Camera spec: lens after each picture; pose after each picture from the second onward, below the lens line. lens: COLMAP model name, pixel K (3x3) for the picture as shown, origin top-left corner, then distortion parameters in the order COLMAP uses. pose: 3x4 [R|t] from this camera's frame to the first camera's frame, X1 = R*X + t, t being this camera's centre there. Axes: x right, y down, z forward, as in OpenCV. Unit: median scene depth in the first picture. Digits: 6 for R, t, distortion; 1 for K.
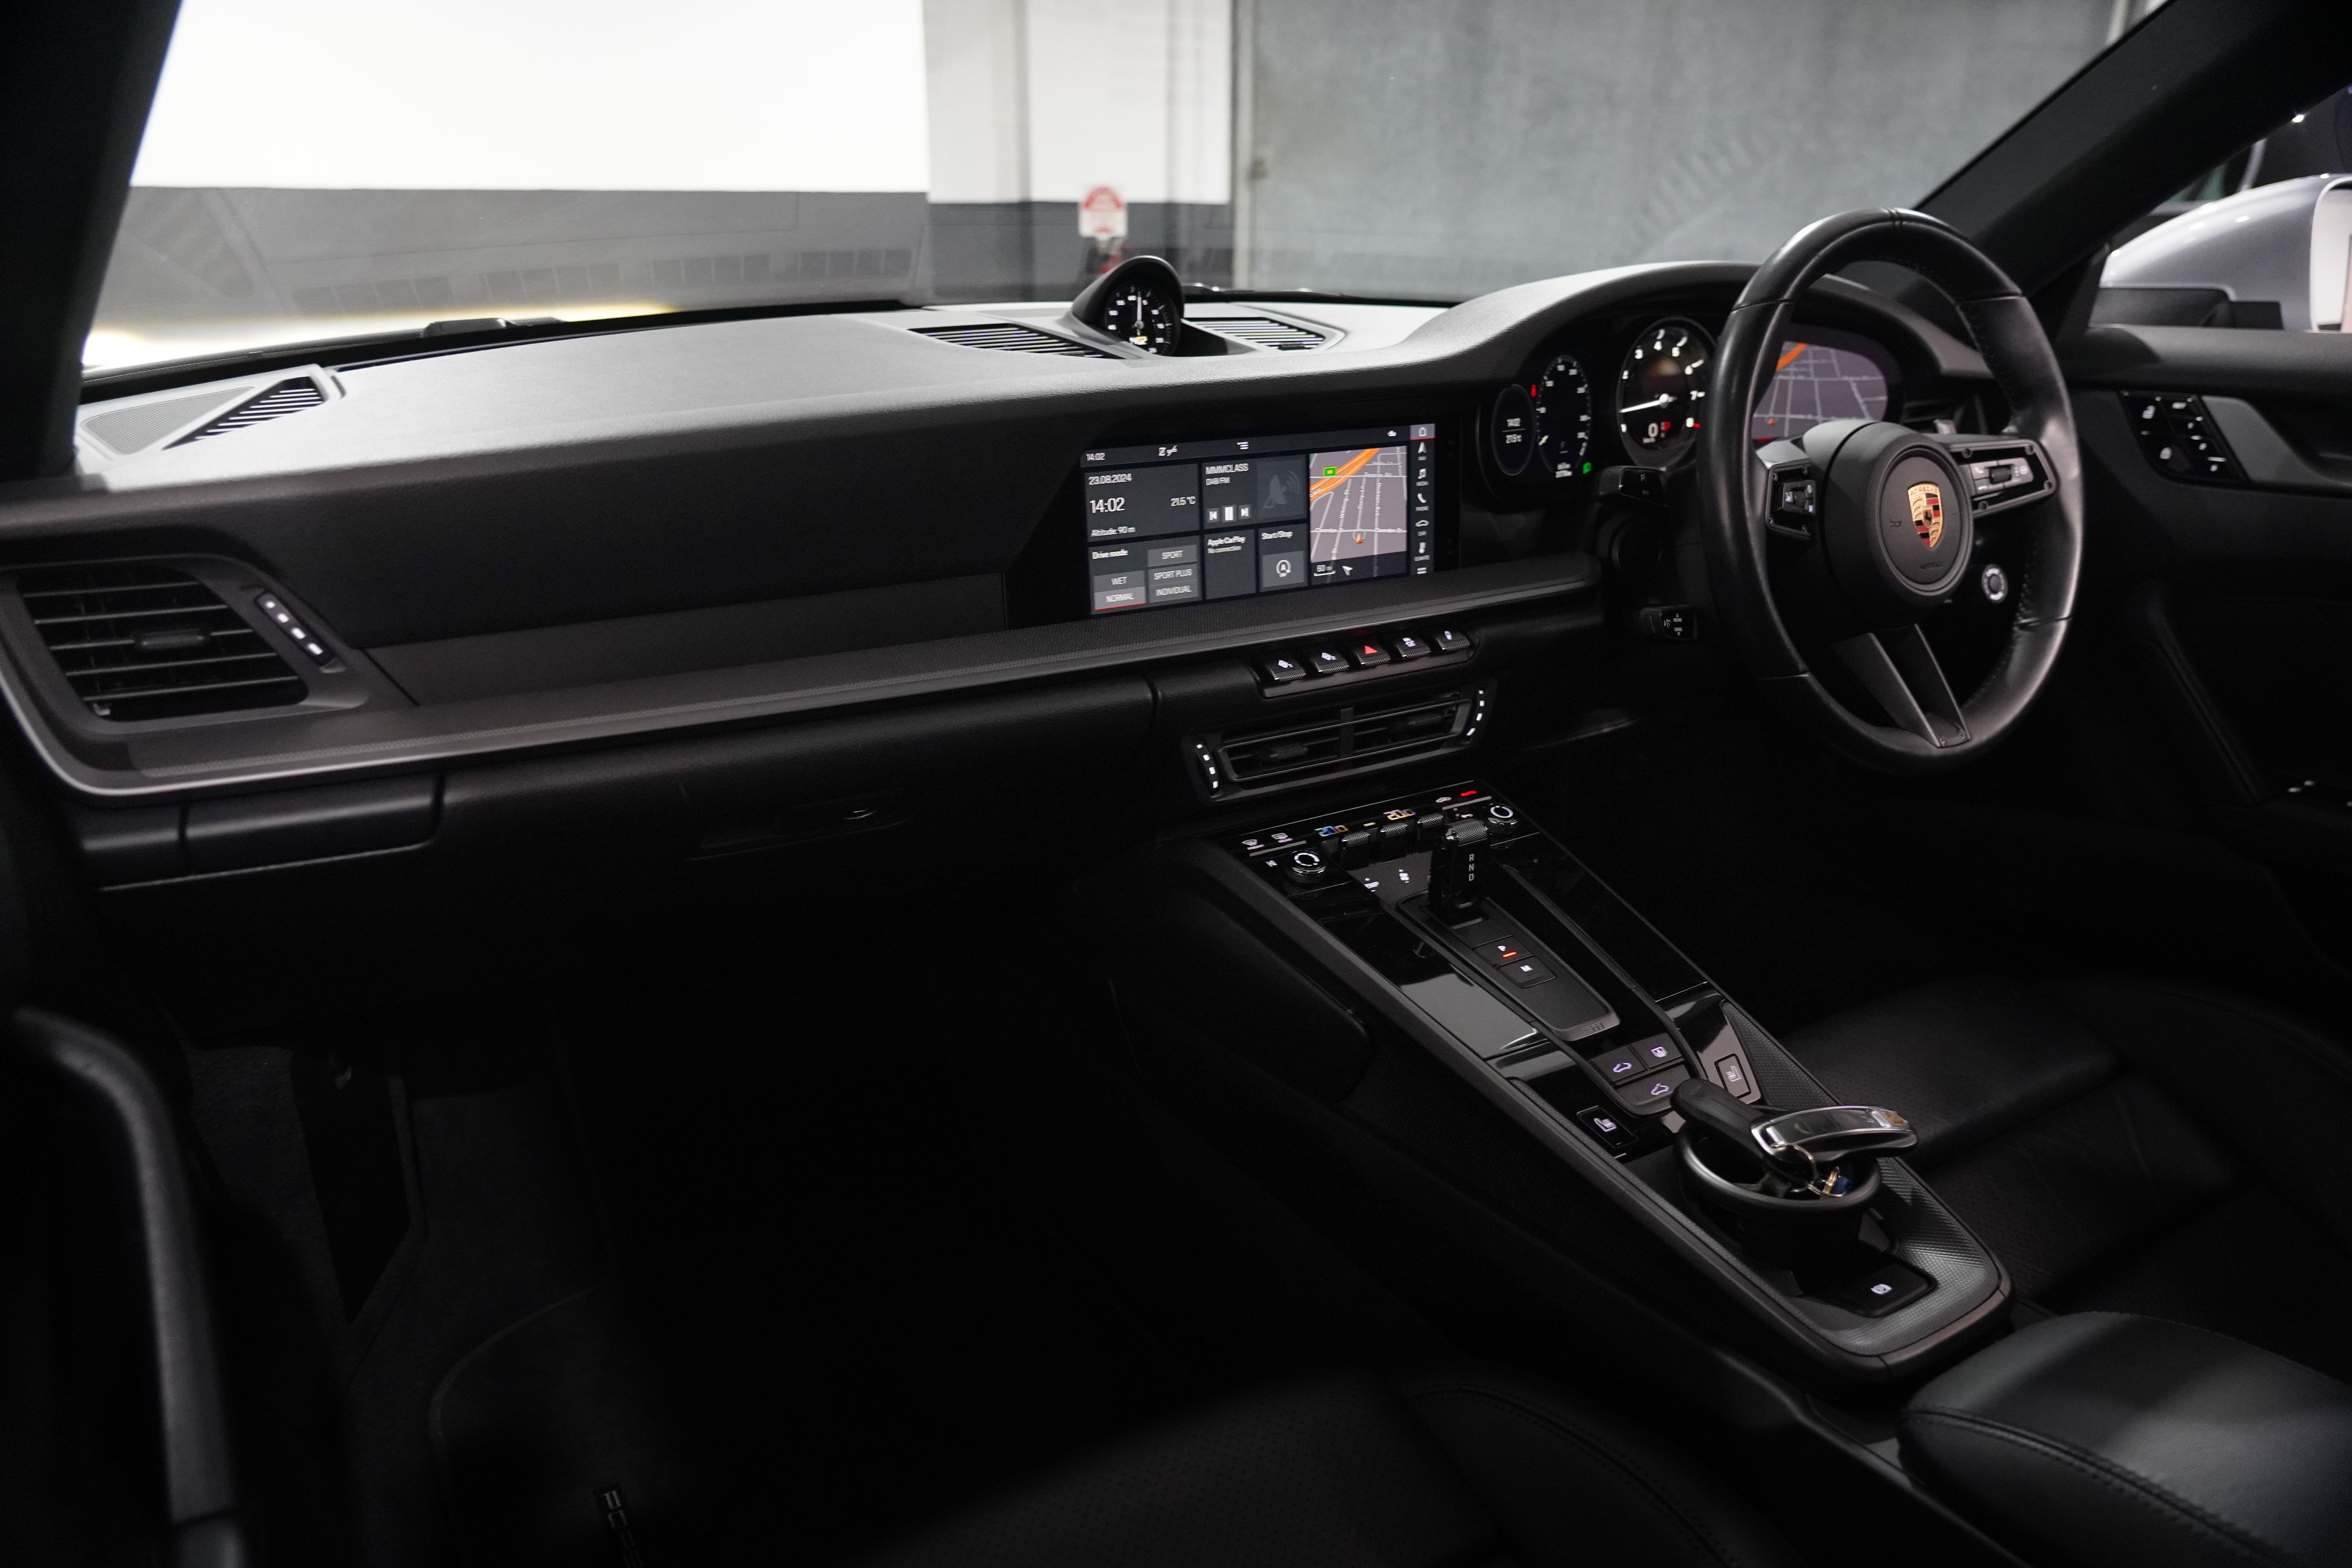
lens RADIAL K [[1577.2, 0, 1176.0], [0, 1577.2, 784.0], [0, 0, 1]] dist [-0.018659, 0.002234]
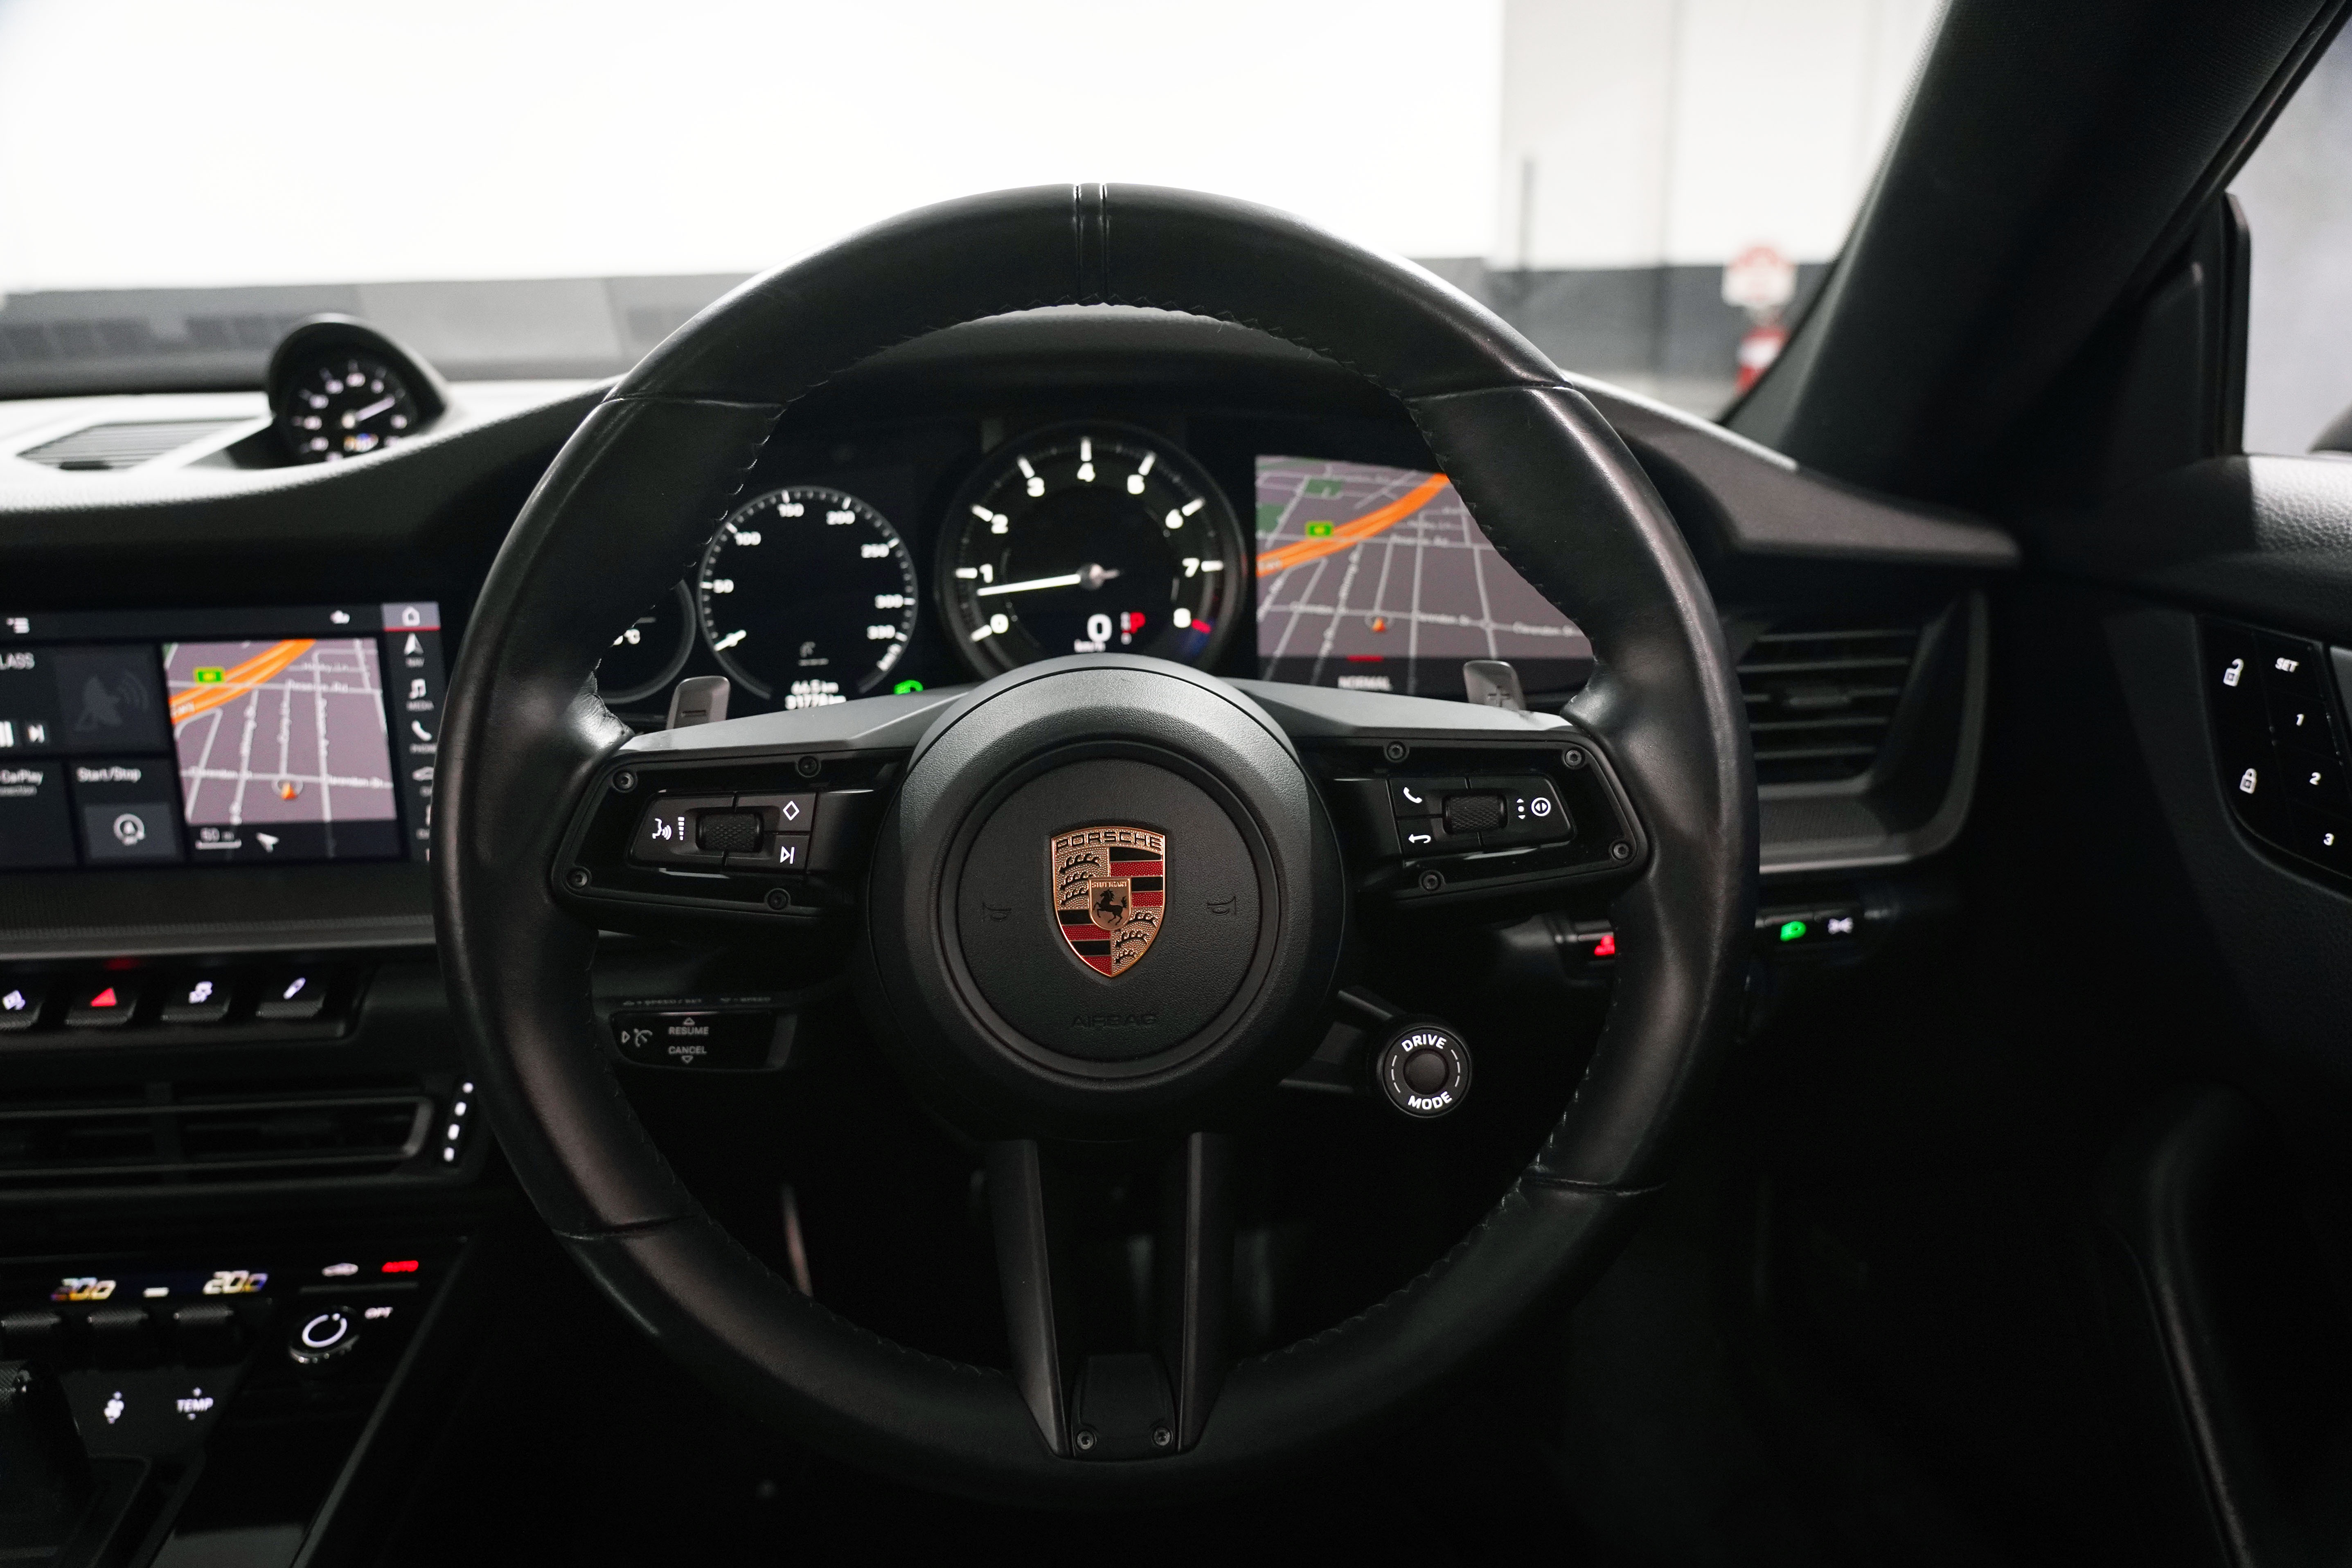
lens RADIAL K [[1656.5, 0, 1158.5], [0, 1656.5, 792.9], [0, 0, 1]] dist [-0.020681, 0.004977]
pose [[0.884427, 0.119539, -0.451109, 0.689546], [-0.141698, 0.989788, -0.015525, -0.195277], [0.444646, 0.077652, 0.892334, 0.612416]]
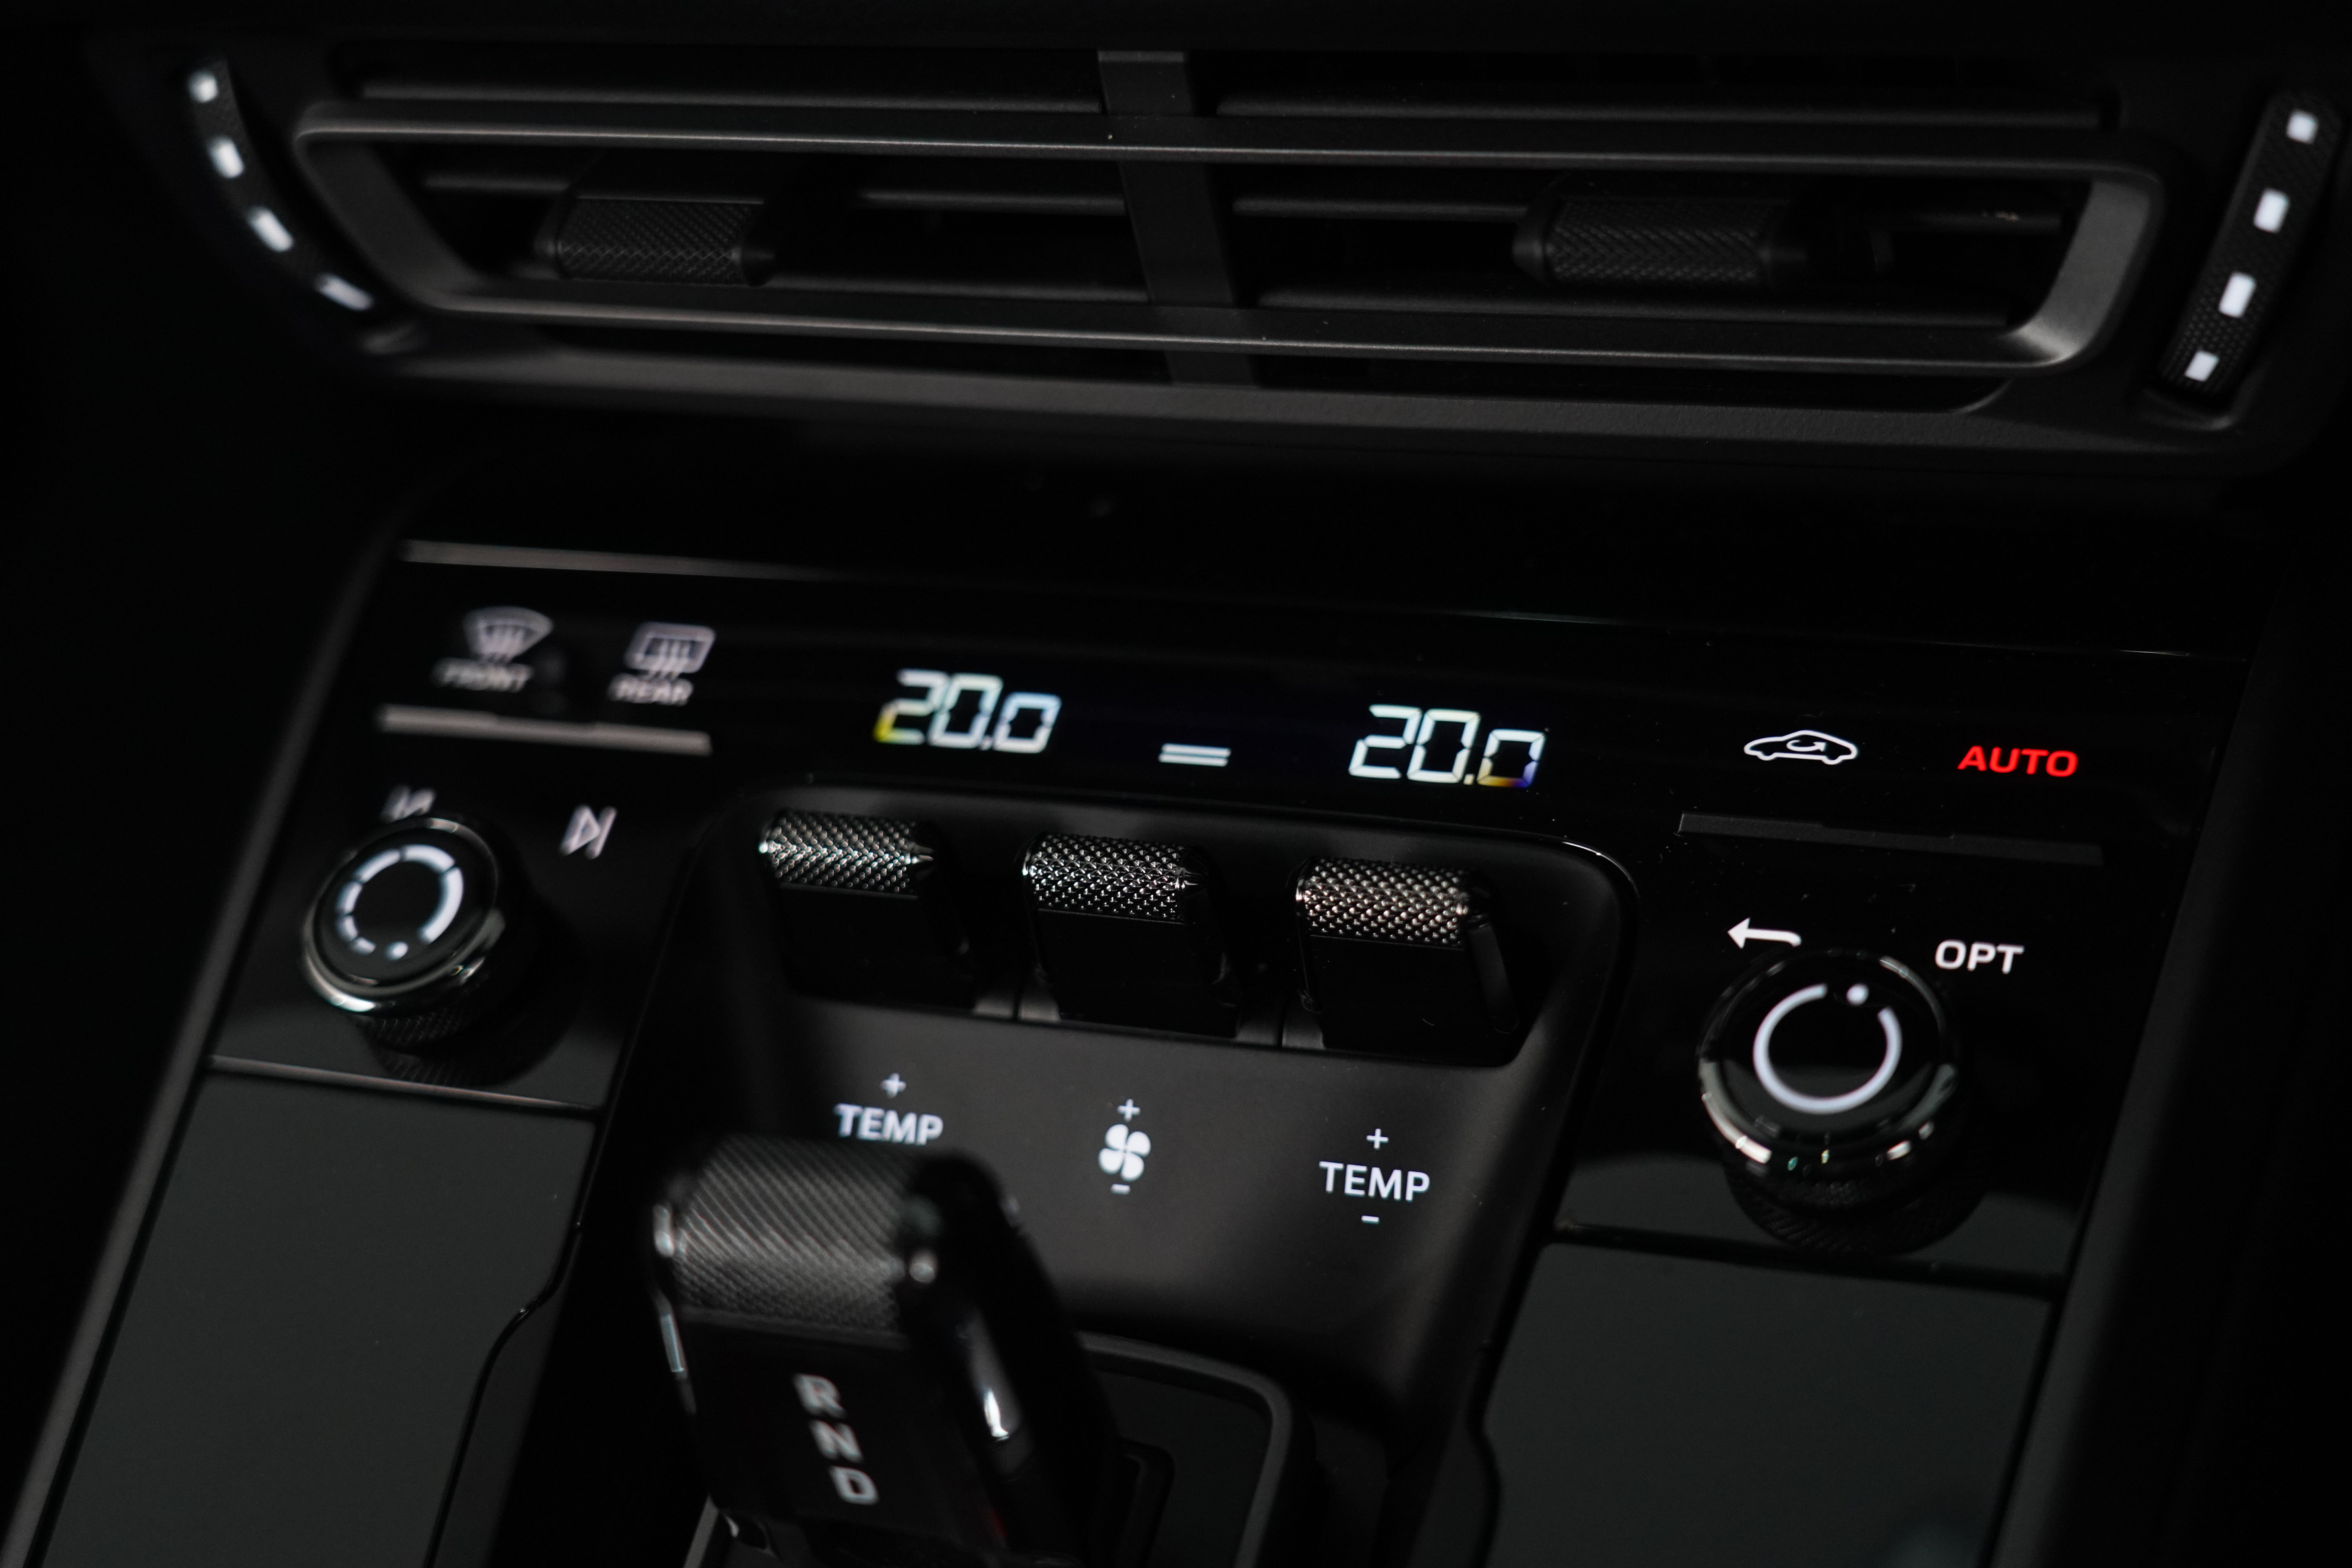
lens RADIAL K [[4191.6, 0, 1176.0], [0, 4191.6, 784.0], [0, 0, 1]] dist [0.006681, 0.154325]
pose [[0.627606, 0.421167, -0.654774, 0.411302], [-0.065129, 0.866493, 0.494923, -0.189836], [0.775802, -0.267972, 0.571246, 0.741072]]
